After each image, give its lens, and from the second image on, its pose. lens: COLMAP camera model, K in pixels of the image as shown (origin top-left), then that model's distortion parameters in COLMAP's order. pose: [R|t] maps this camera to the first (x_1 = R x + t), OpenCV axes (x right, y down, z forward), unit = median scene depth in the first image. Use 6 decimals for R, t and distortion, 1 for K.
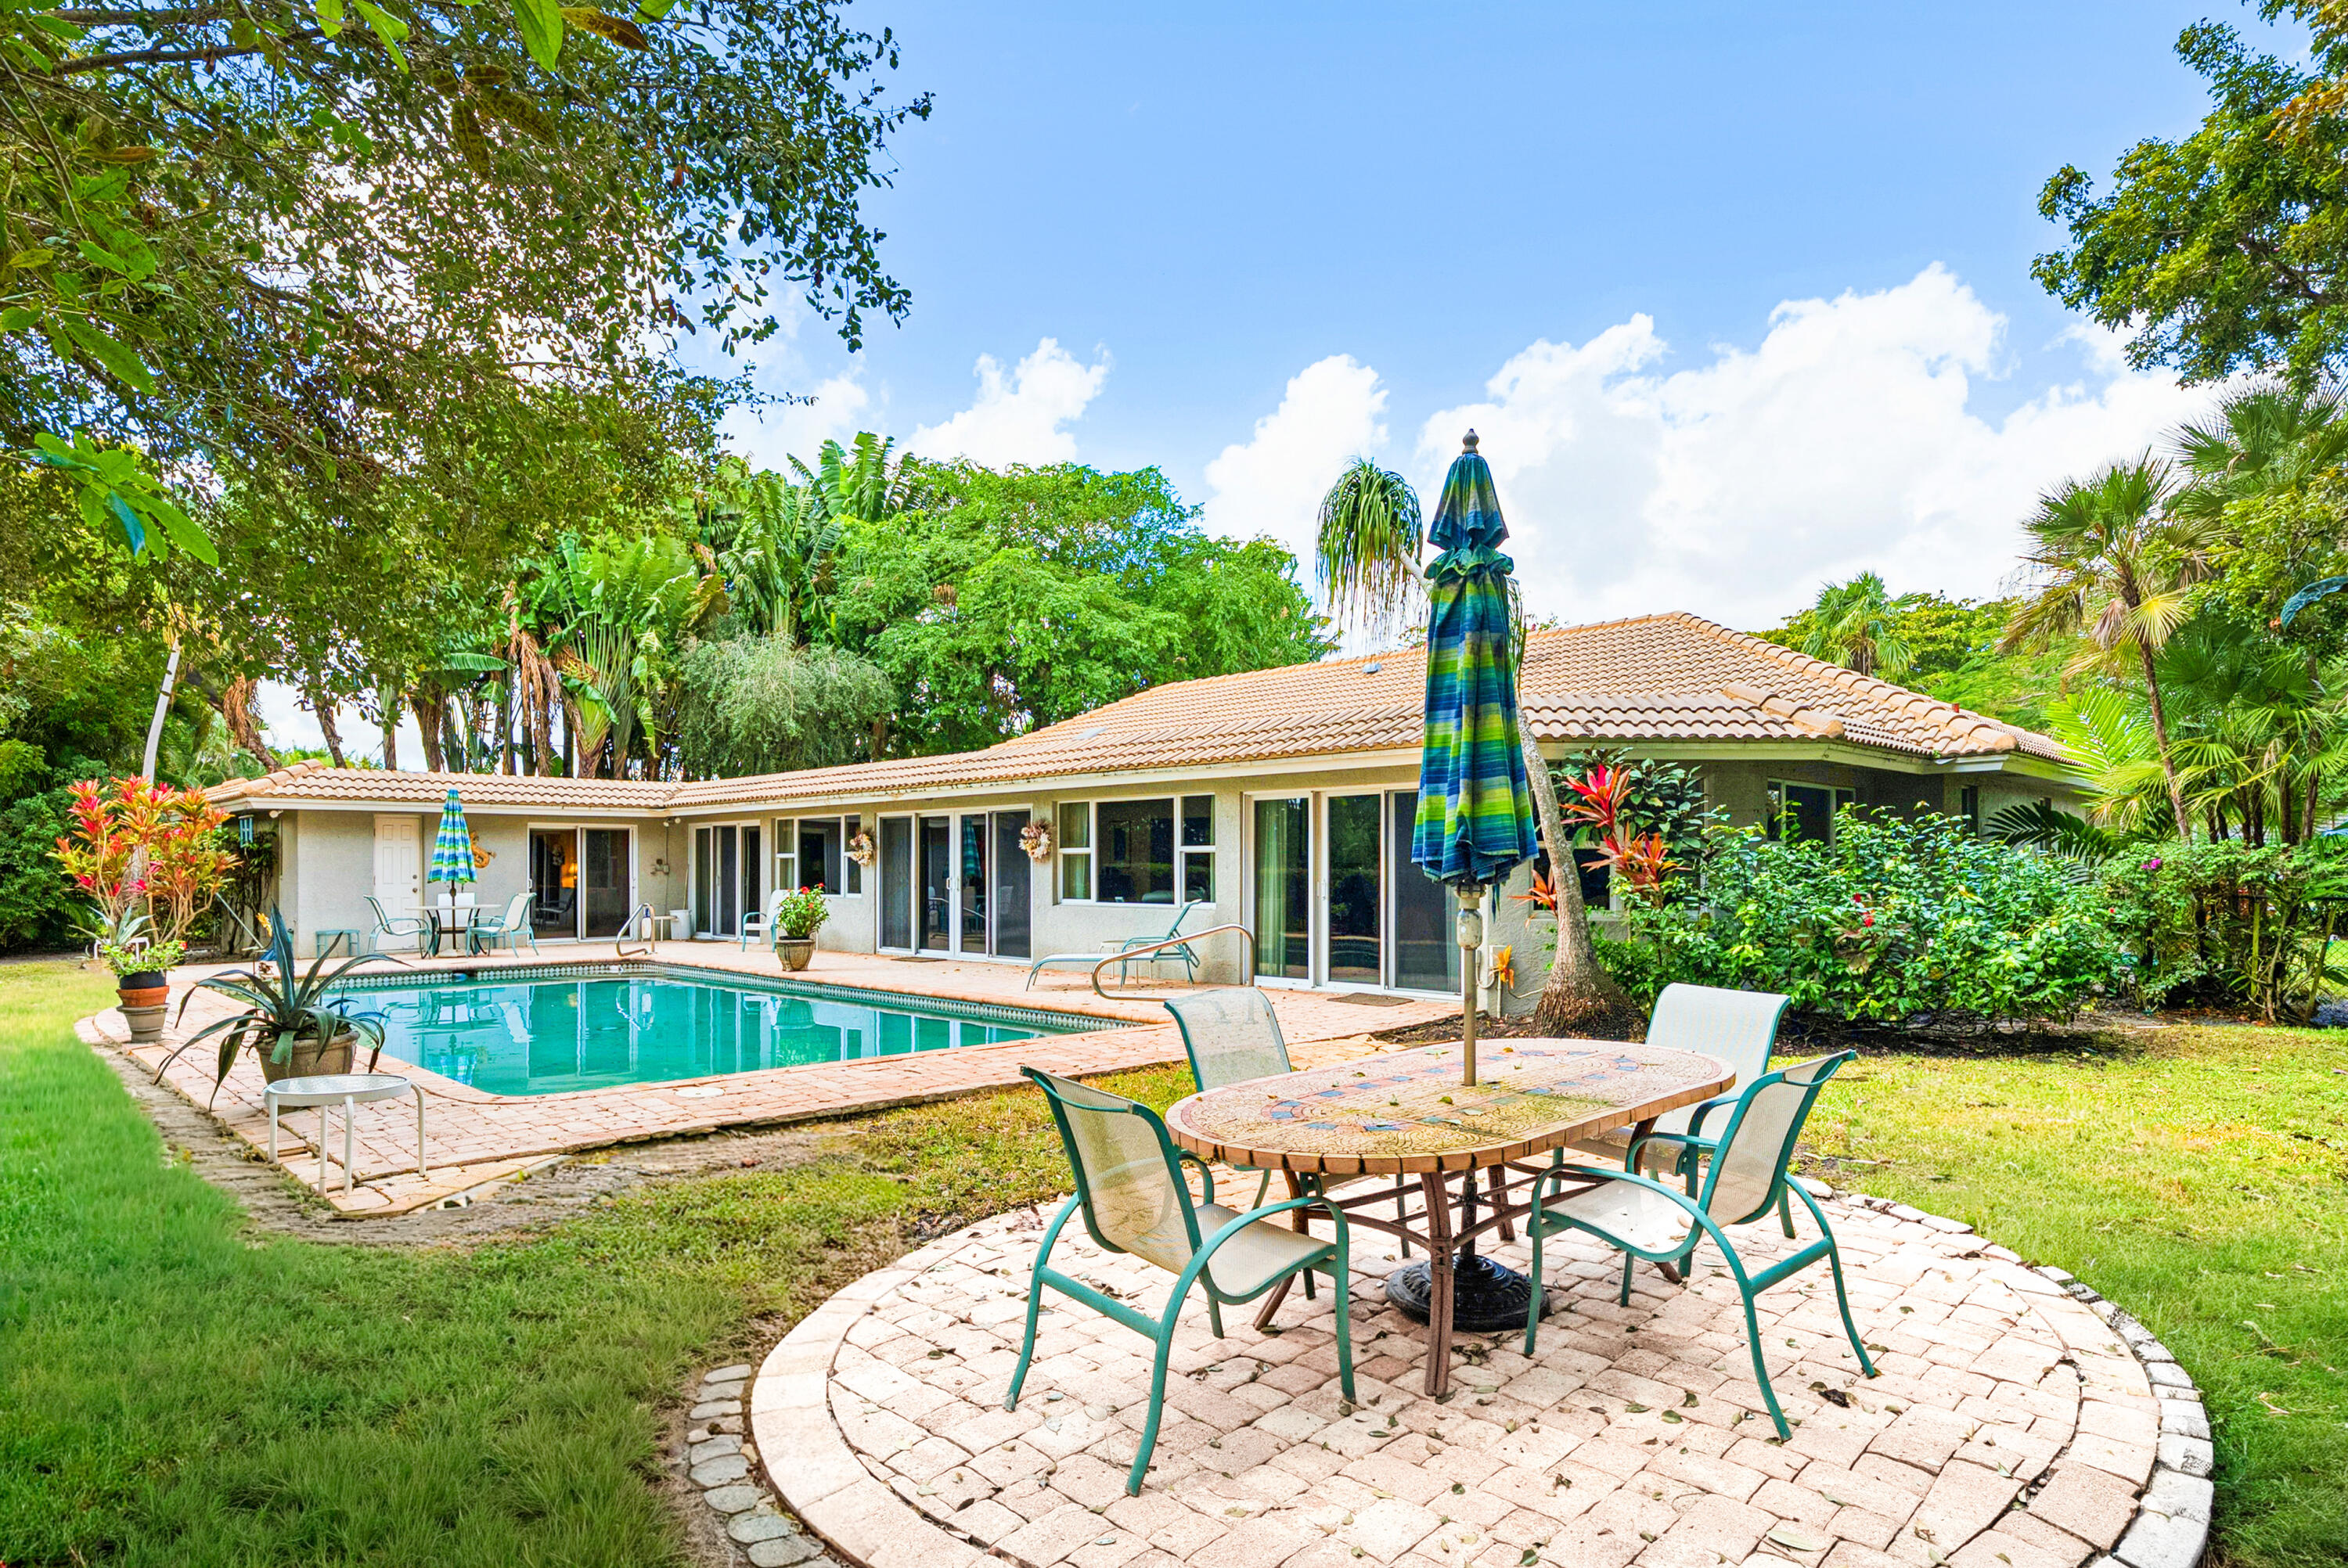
lens RADIAL K [[1194.5, 0, 1201.0], [0, 1194.5, 829.8], [0, 0, 1]] dist [0.002949, -0.000351]
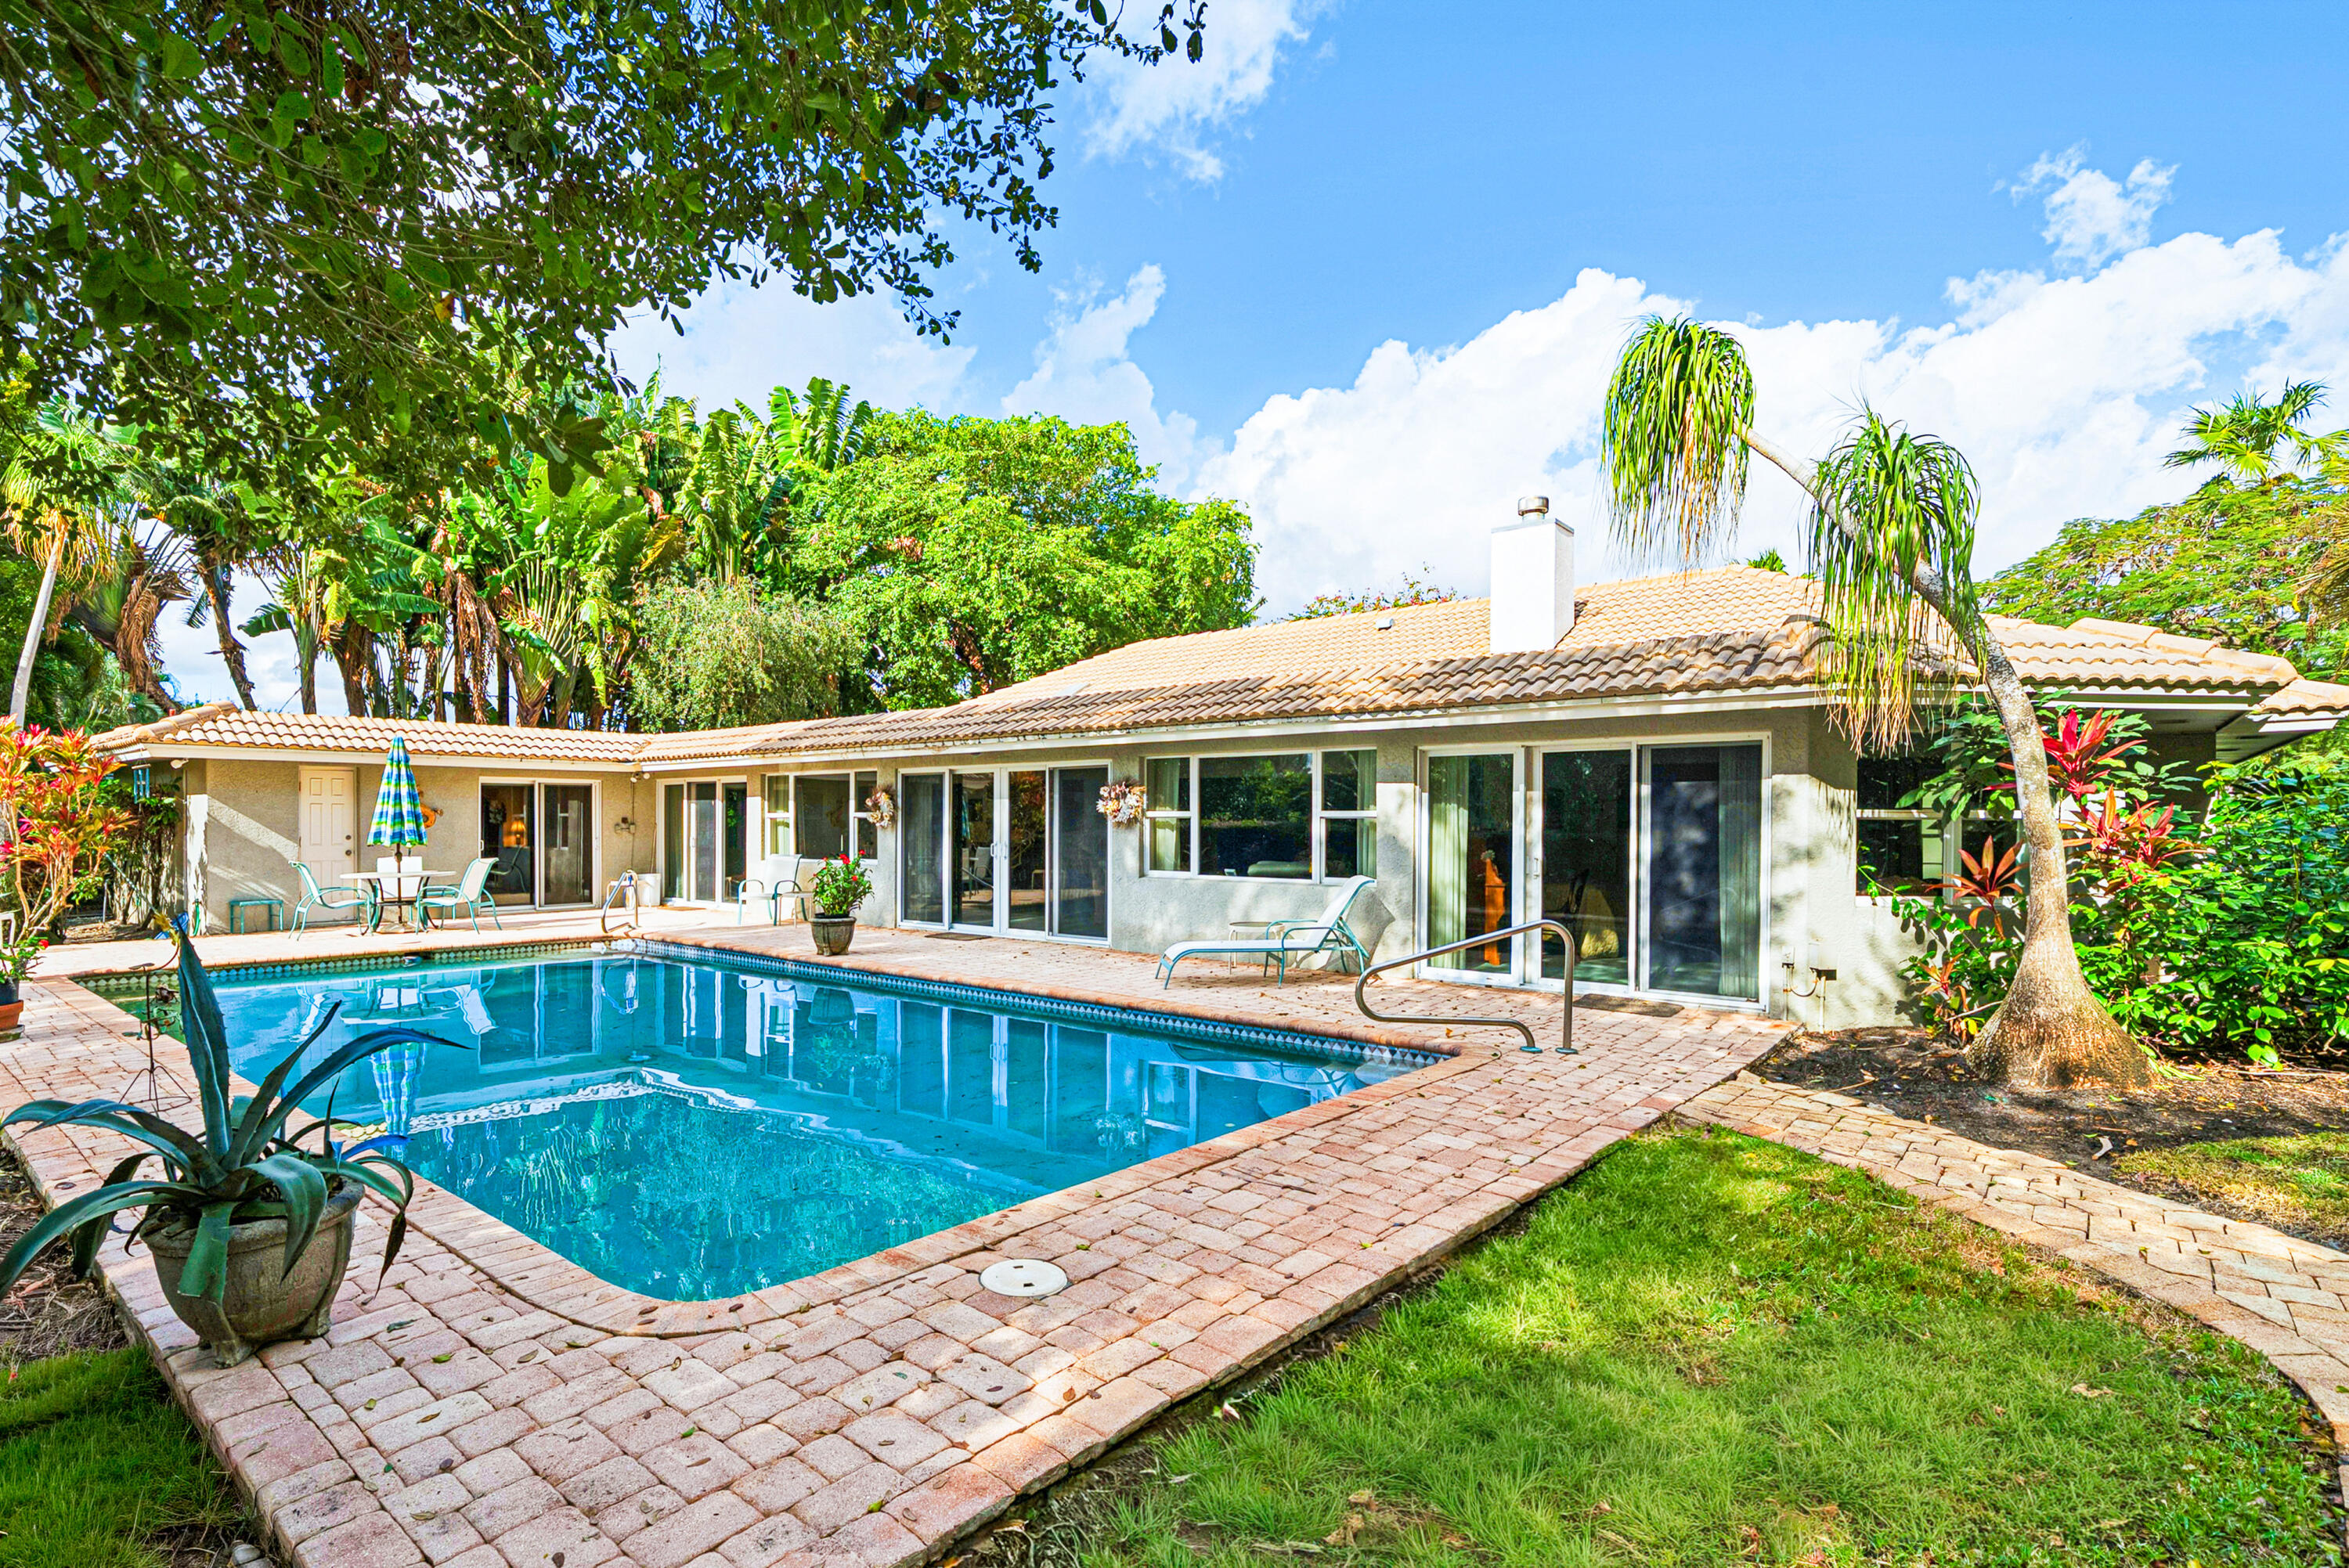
lens RADIAL K [[1106.1, 0, 1172.4], [0, 1106.1, 803.1], [0, 0, 1]] dist [-0.000534, 0.000665]
pose [[0.997212, 0.006002, 0.074381, -0.110711], [-0.006949, 0.999898, 0.012475, -0.000187], [-0.074298, -0.012957, 0.997152, 0.141919]]
